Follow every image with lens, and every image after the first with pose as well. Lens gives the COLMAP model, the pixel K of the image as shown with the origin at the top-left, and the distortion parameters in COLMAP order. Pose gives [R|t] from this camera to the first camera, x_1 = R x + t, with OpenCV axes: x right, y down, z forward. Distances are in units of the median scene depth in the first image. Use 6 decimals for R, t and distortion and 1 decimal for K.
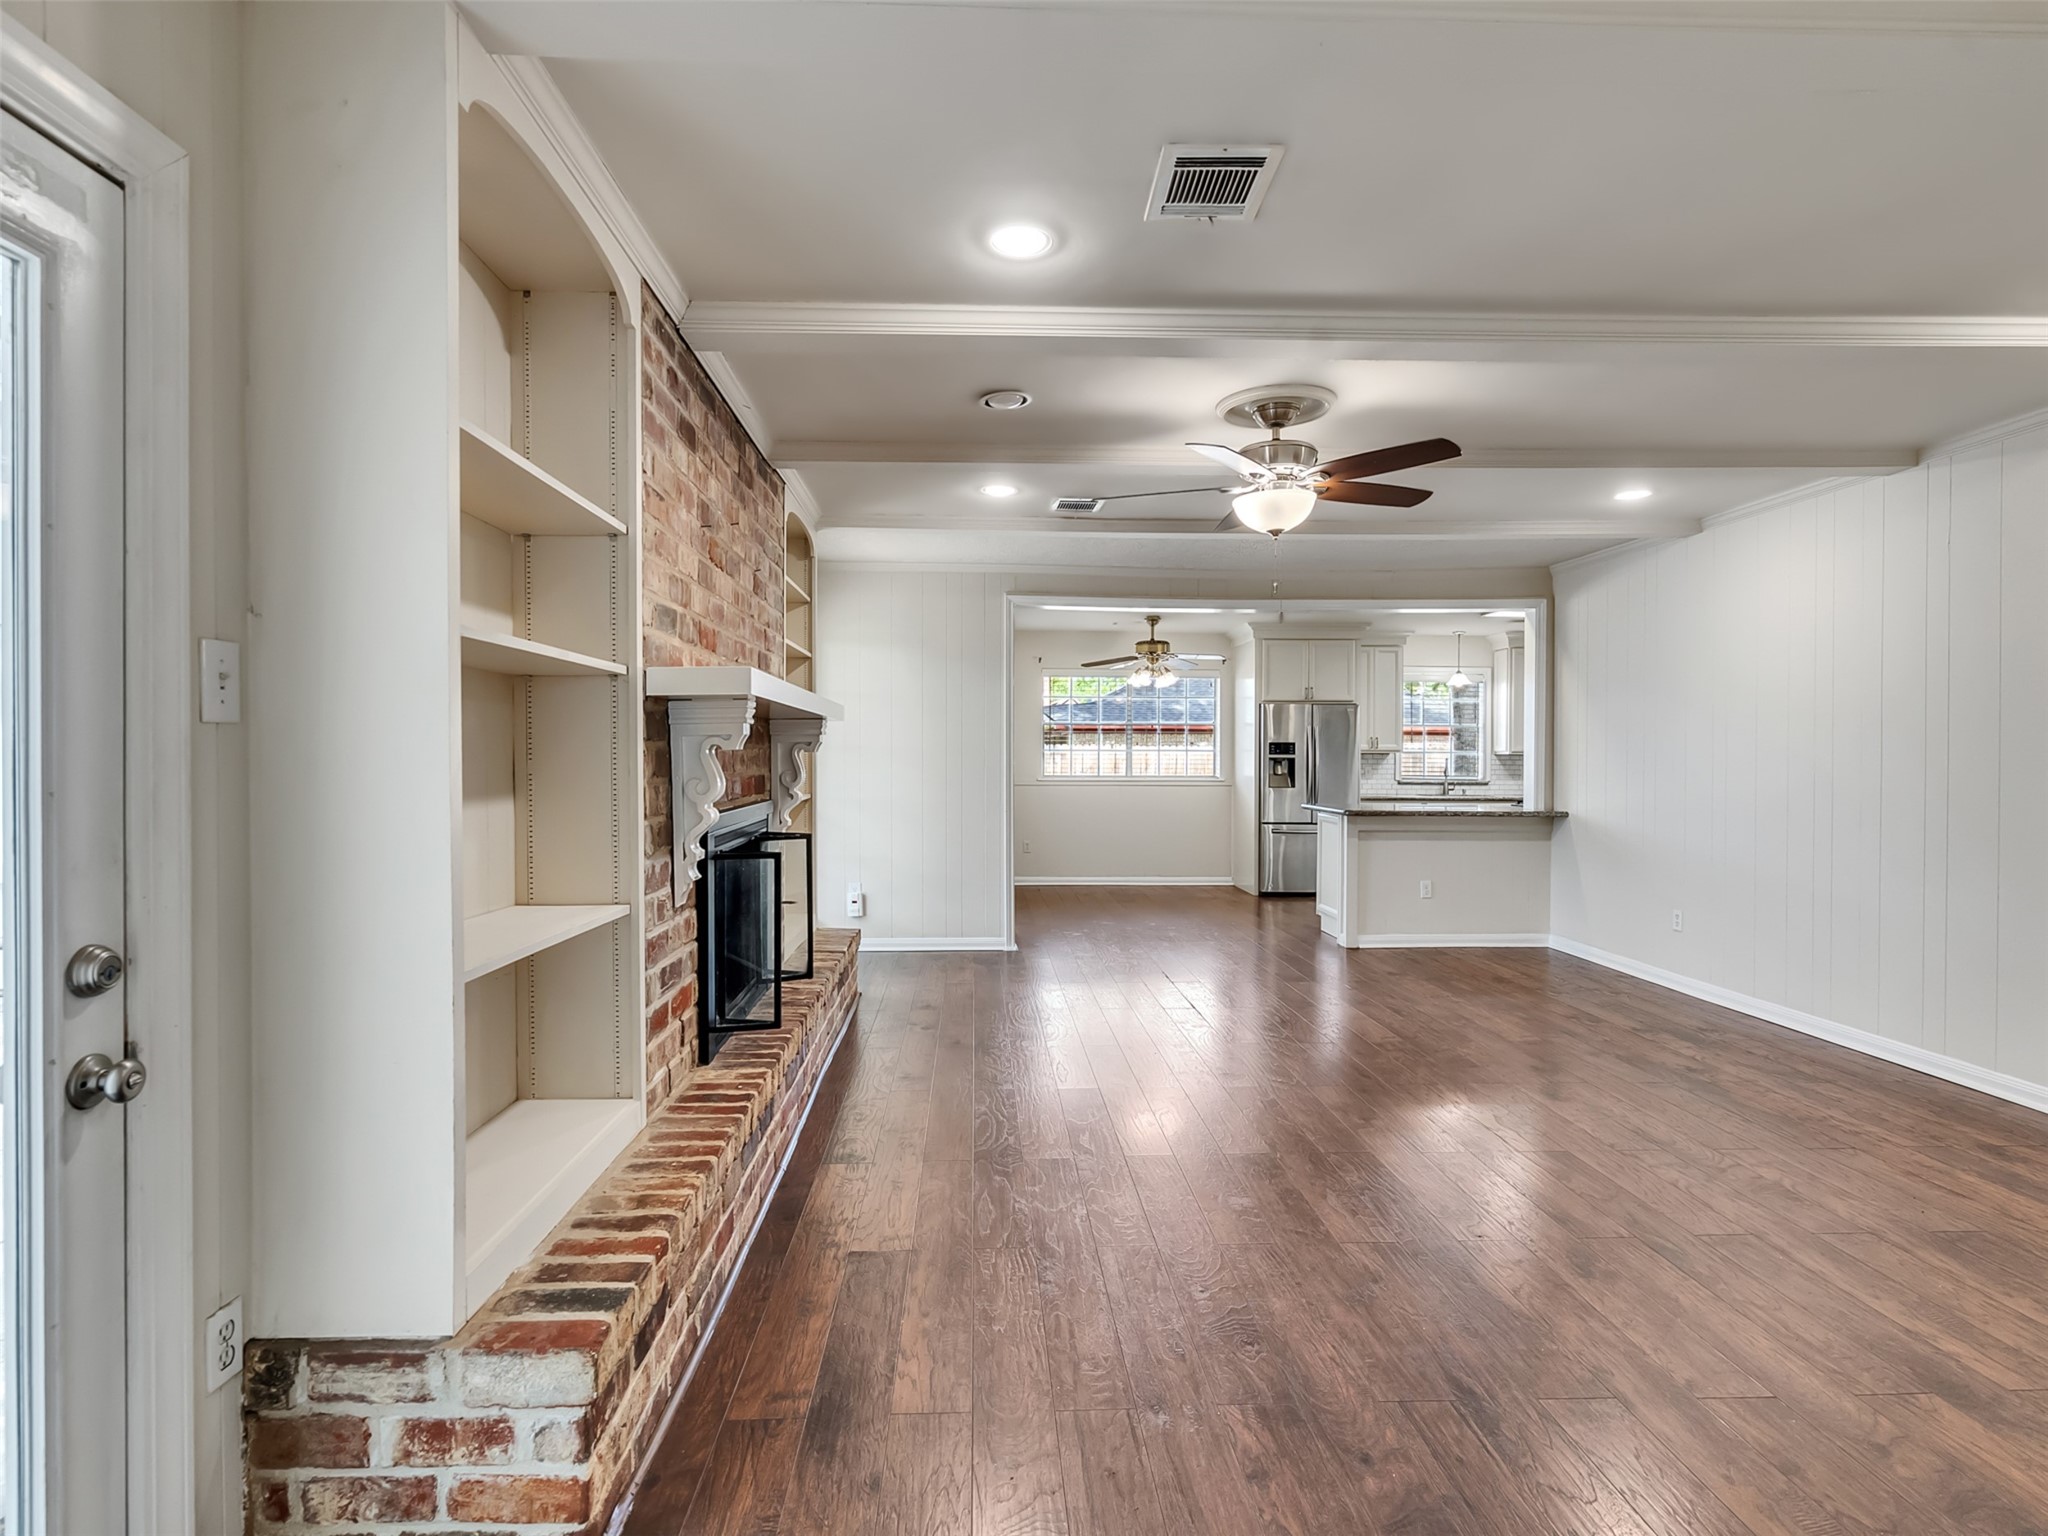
lens RADIAL K [[1029.9, 0, 1024.0], [0, 1029.9, 768.0], [0, 0, 1]] dist [0.002083, 0.001557]
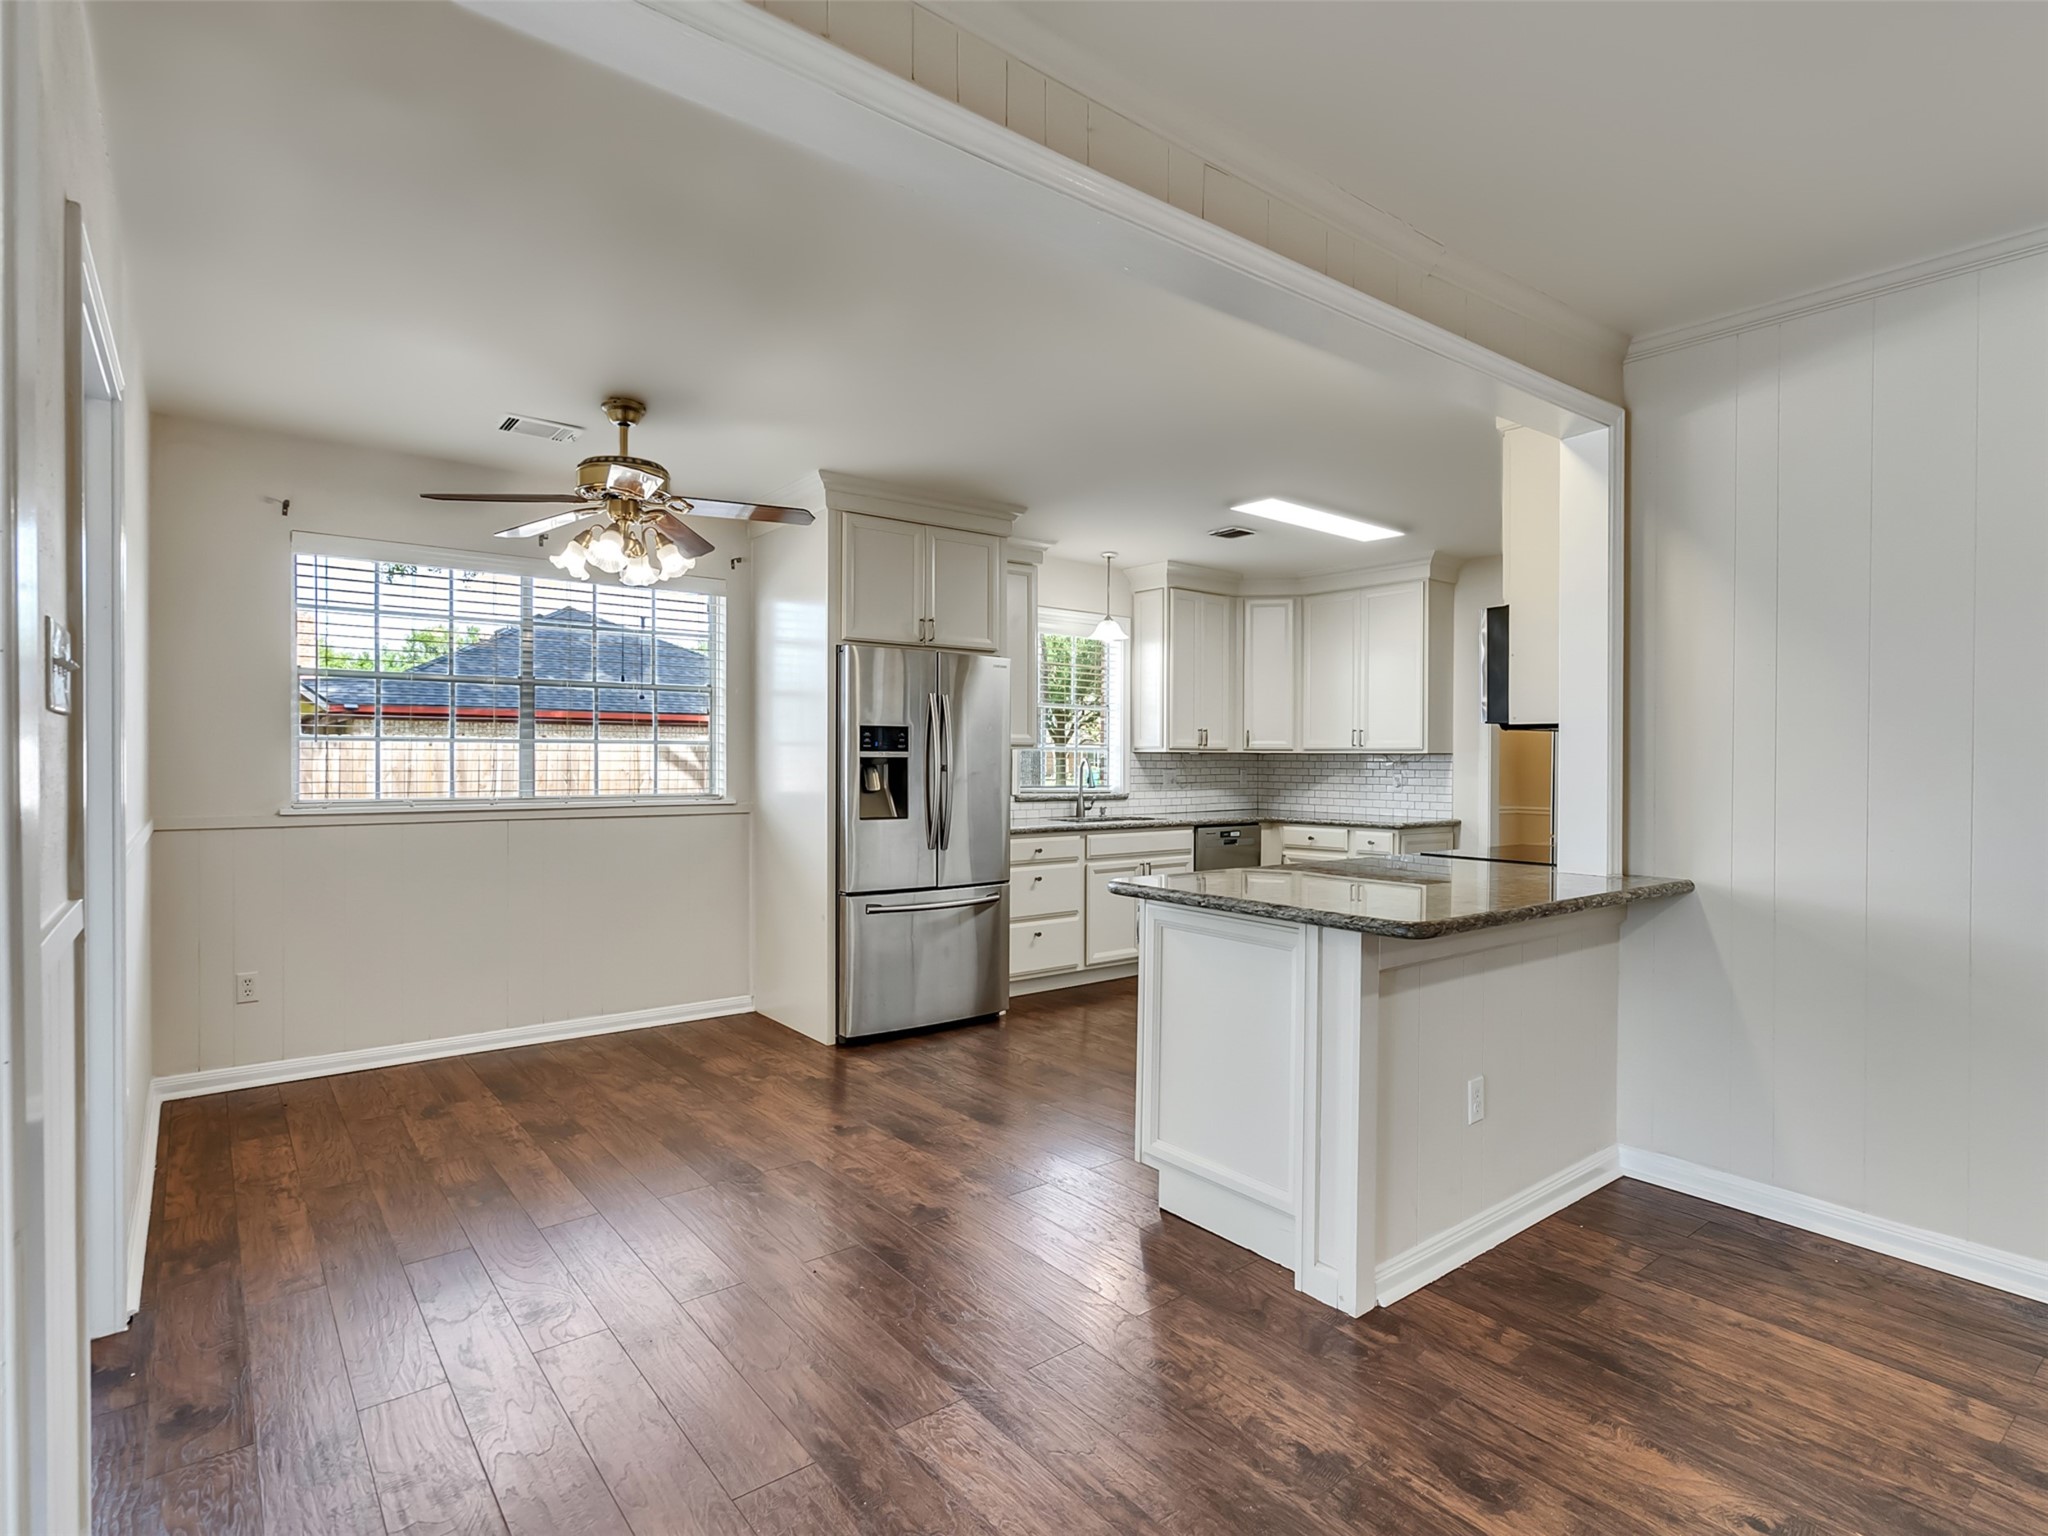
lens RADIAL K [[1031.2, 0, 991.4], [0, 1031.2, 767.2], [0, 0, 1]] dist [0.000607, 0.001154]
pose [[0.822478, -0.005548, 0.568770, 0.014003], [0.004356, 0.999985, 0.003456, -0.006840], [-0.568780, -0.000365, 0.822489, 0.562798]]
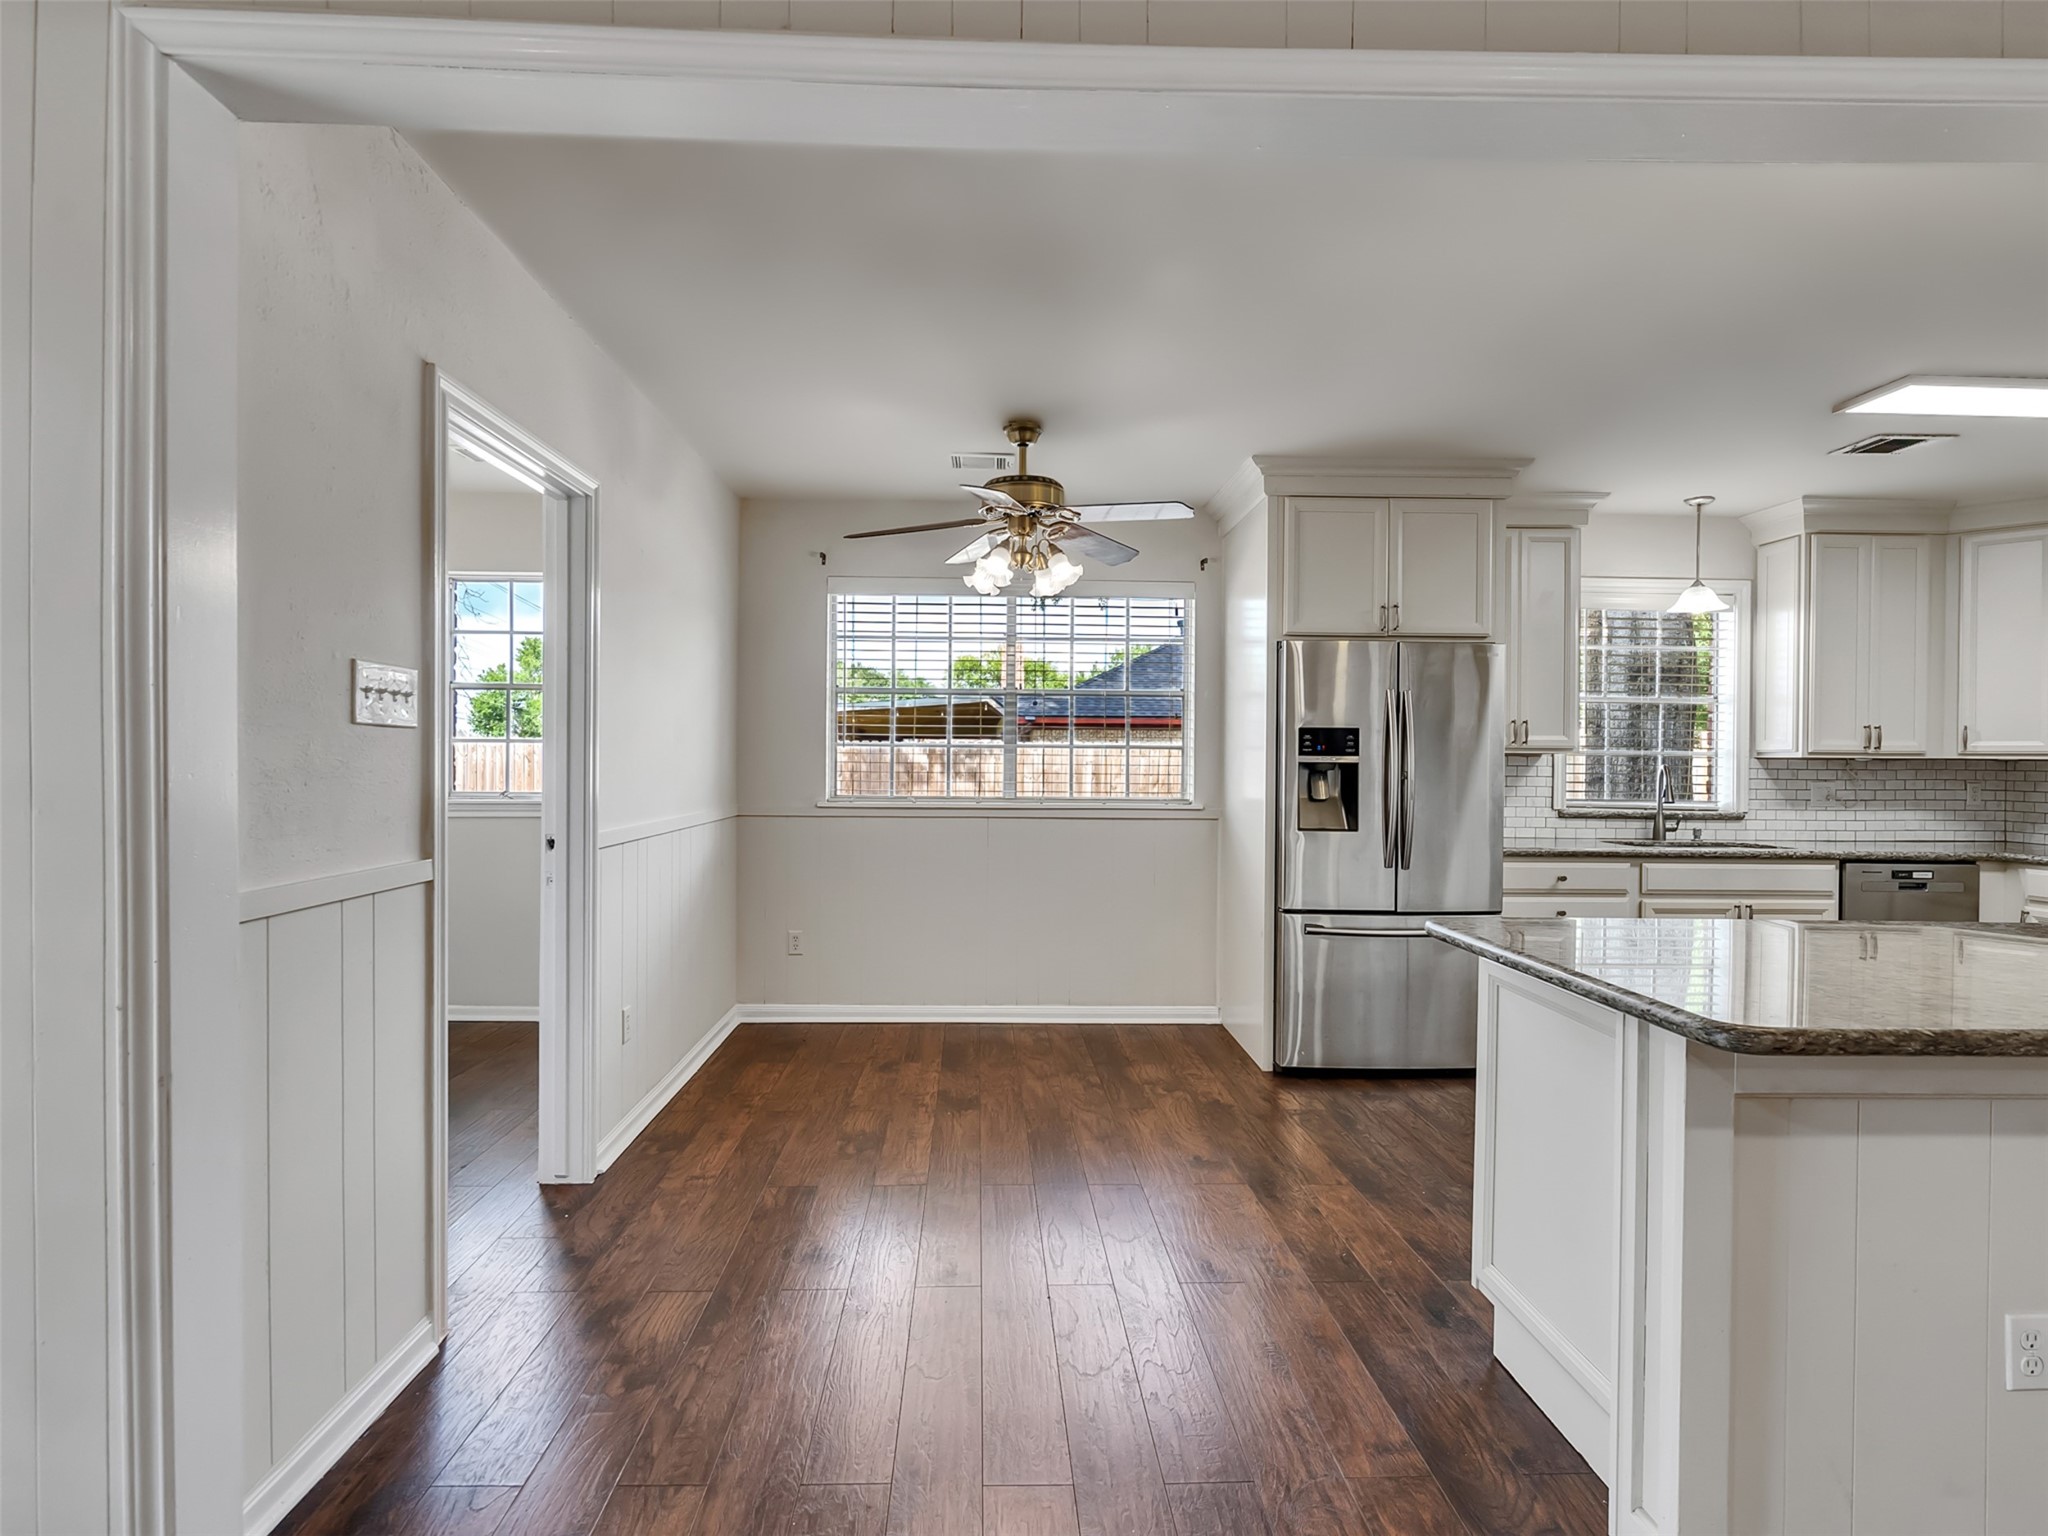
lens RADIAL K [[1029.9, 0, 1024.0], [0, 1029.9, 768.0], [0, 0, 1]] dist [0.002083, 0.001557]
pose [[0.999961, 0.004796, -0.007449, 0.122326], [-0.004805, 0.999988, -0.001152, -0.006520], [0.007444, 0.001188, 0.999972, 0.552751]]
